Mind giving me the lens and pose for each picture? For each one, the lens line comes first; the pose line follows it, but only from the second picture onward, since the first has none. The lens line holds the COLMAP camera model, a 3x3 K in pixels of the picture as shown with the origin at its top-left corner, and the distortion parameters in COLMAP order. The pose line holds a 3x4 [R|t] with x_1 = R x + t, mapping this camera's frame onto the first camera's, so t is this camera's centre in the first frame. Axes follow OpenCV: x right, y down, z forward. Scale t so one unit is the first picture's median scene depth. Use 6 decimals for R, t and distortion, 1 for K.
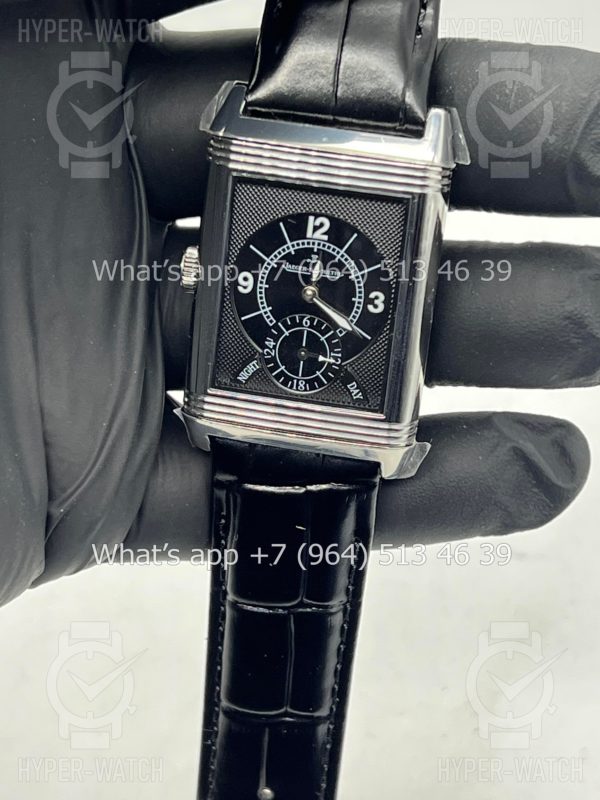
lens RADIAL K [[1951.8, 0, 295.3], [0, 1951.8, 395.2], [0, 0, 1]] dist [0.219086, 0.000000]
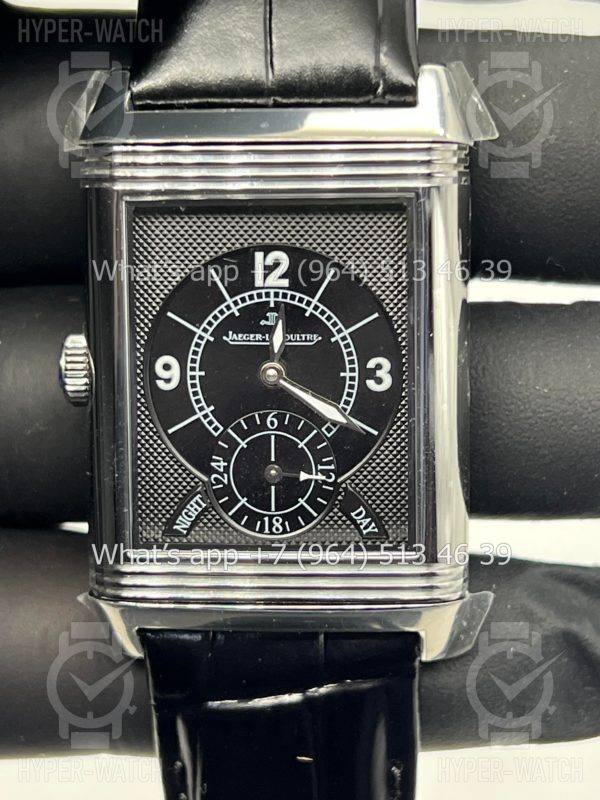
lens RADIAL K [[1951.8, 0, 297.8], [0, 1951.8, 408.2], [0, 0, 1]] dist [0.219086, 0.000000]
pose [[0.989526, -0.129134, 0.064525, -0.026144], [0.136906, 0.981233, -0.135789, 0.044524], [-0.045779, 0.143201, 0.988634, 0.382455]]
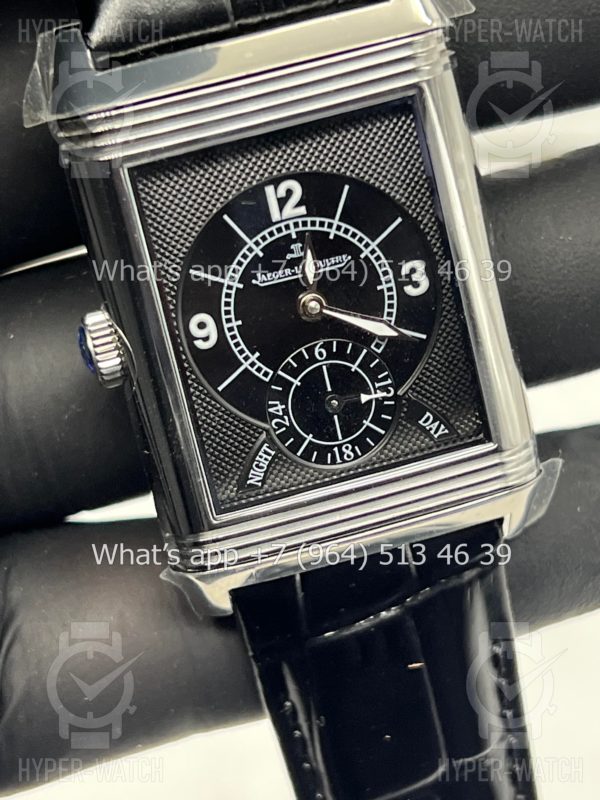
lens RADIAL K [[1951.8, 0, 301.9], [0, 1951.8, 397.3], [0, 0, 1]] dist [0.219086, 0.000000]
pose [[0.892829, -0.387894, 0.228900, -0.144916], [0.392977, 0.919212, 0.024879, -0.042255], [-0.220058, 0.067740, 0.973132, 0.411832]]
